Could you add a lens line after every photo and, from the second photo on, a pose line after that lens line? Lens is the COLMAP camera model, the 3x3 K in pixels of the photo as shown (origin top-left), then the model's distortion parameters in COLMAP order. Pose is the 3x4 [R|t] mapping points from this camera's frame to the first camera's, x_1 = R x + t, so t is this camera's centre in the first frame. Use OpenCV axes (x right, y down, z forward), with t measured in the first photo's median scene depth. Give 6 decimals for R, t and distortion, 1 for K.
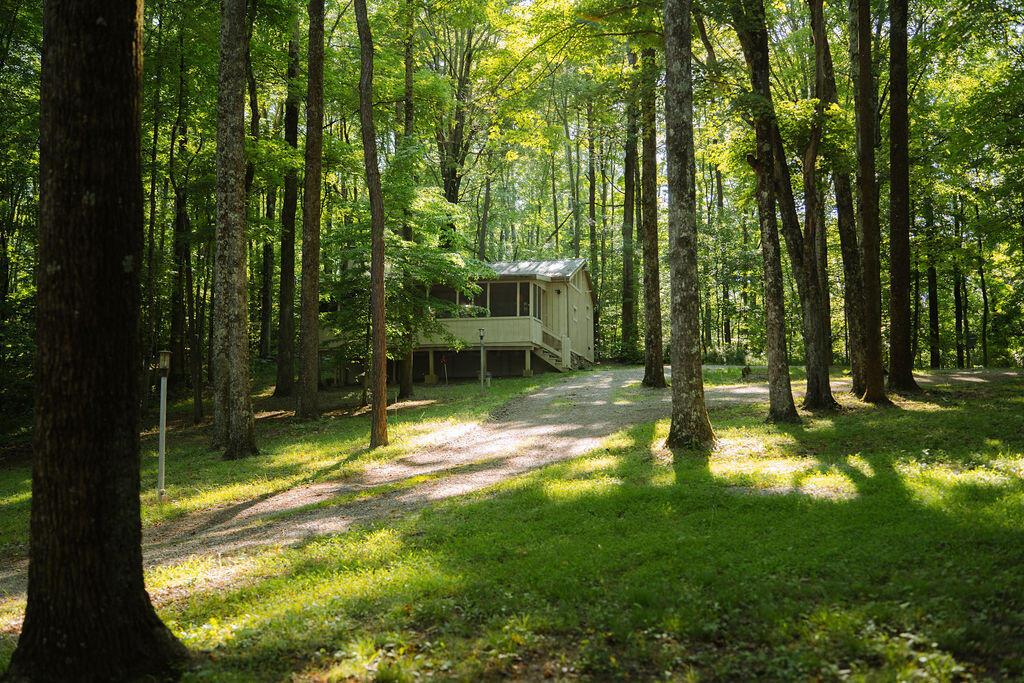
lens RADIAL K [[1122.8, 0, 512.0], [0, 1122.8, 341.5], [0, 0, 1]] dist [-0.012092, -0.004939]
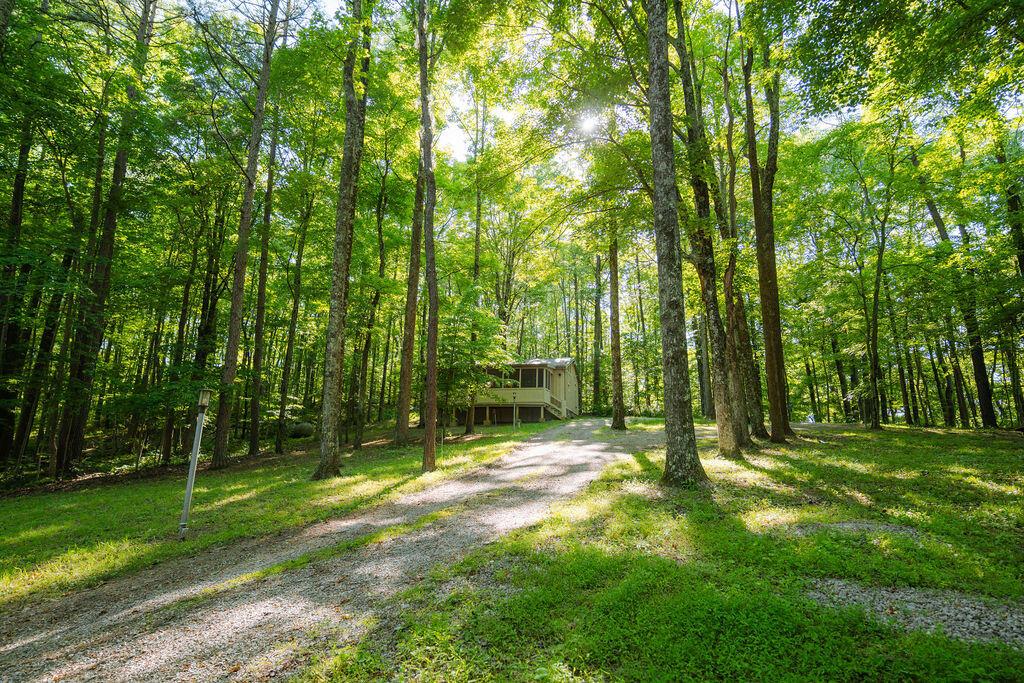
lens RADIAL K [[493.9, 0, 512.0], [0, 493.9, 341.5], [0, 0, 1]] dist [-0.001102, -0.000057]
pose [[0.998686, 0.008816, -0.050490, 0.004927], [-0.015421, 0.991133, -0.131978, 0.009042], [0.048879, 0.132583, 0.989966, 0.224393]]
